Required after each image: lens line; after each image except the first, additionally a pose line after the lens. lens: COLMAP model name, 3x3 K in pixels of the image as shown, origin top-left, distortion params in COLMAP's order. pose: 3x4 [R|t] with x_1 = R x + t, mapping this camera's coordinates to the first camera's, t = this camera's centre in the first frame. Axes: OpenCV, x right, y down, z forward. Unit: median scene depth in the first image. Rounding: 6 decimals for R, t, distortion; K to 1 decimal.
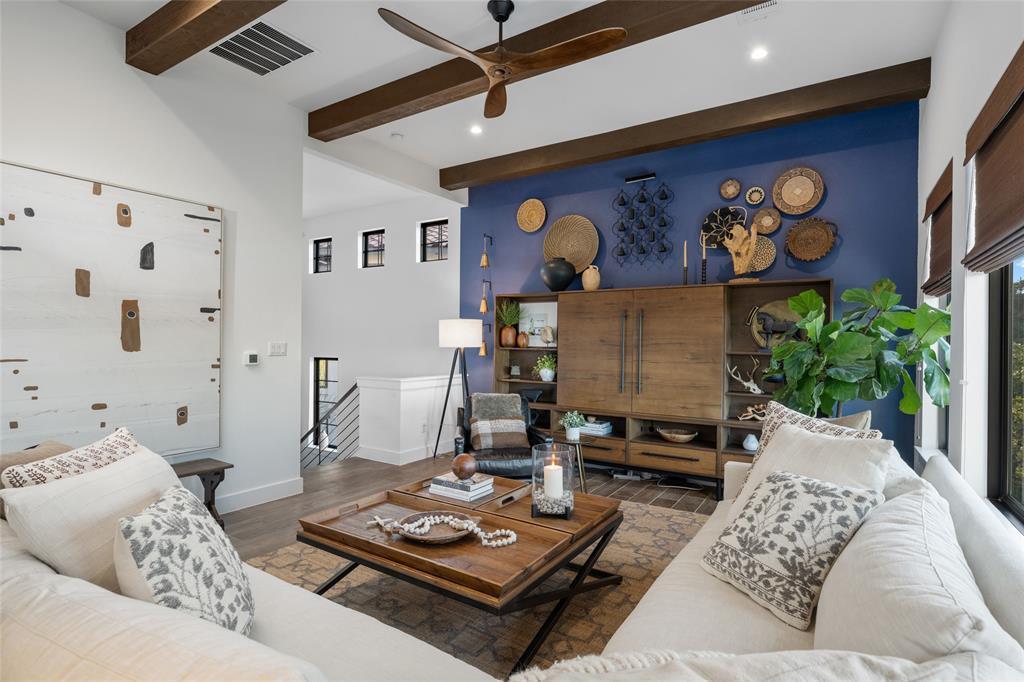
lens RADIAL K [[502.9, 0, 515.9], [0, 502.9, 343.3], [0, 0, 1]] dist [-0.001176, -0.000378]
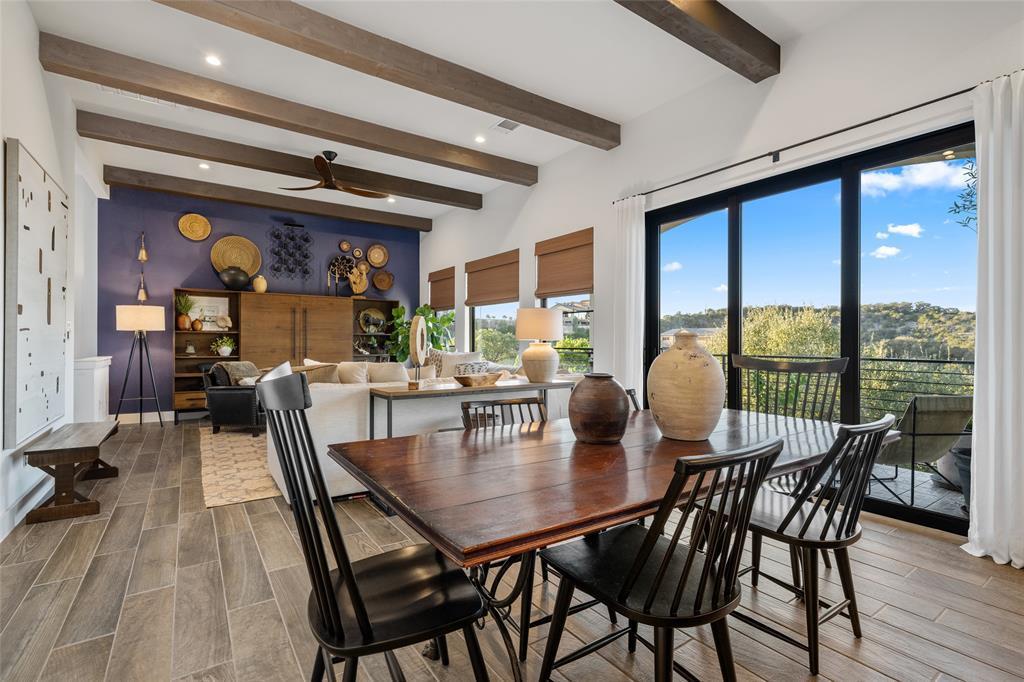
lens RADIAL K [[471.8, 0, 516.2], [0, 471.8, 343.1], [0, 0, 1]] dist [0.000920, 0.000359]
pose [[0.386888, -0.008699, 0.922086, -0.930031], [0.002191, 0.999961, 0.008514, 0.036355], [-0.922124, -0.001273, 0.386892, -0.250973]]
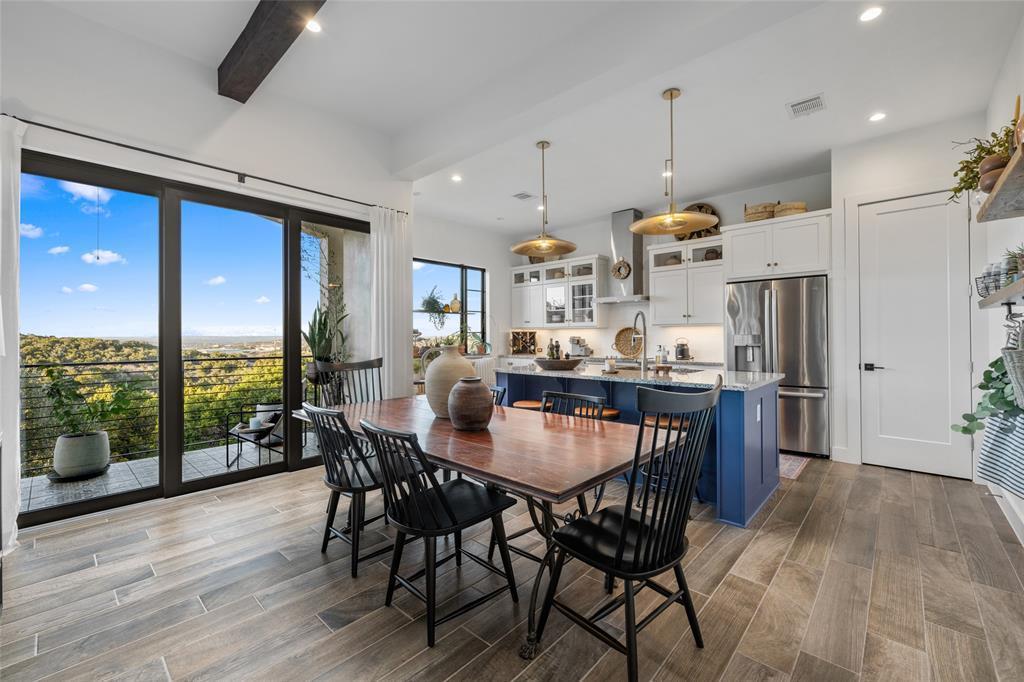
lens RADIAL K [[421.8, 0, 514.4], [0, 421.8, 332.5], [0, 0, 1]] dist [0.001190, 0.000038]
pose [[-0.985066, -0.003070, 0.172148, -0.669294], [-0.004015, 0.999979, -0.005147, 0.016814], [-0.172128, -0.005761, -0.985058, 0.293978]]
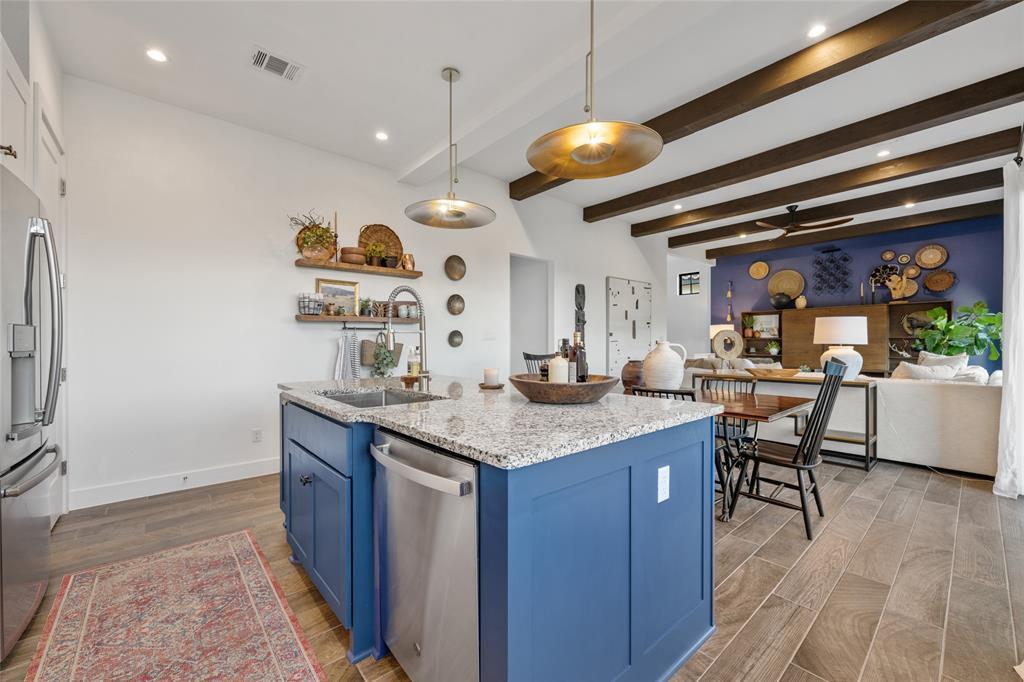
lens RADIAL K [[405.3, 0, 513.4], [0, 405.3, 344.5], [0, 0, 1]] dist [0.000866, 0.000114]
pose [[0.959575, -0.010912, -0.281242, -0.545656], [0.010233, 0.999940, -0.003886, 0.035415], [0.281268, 0.000851, 0.959629, -0.950176]]
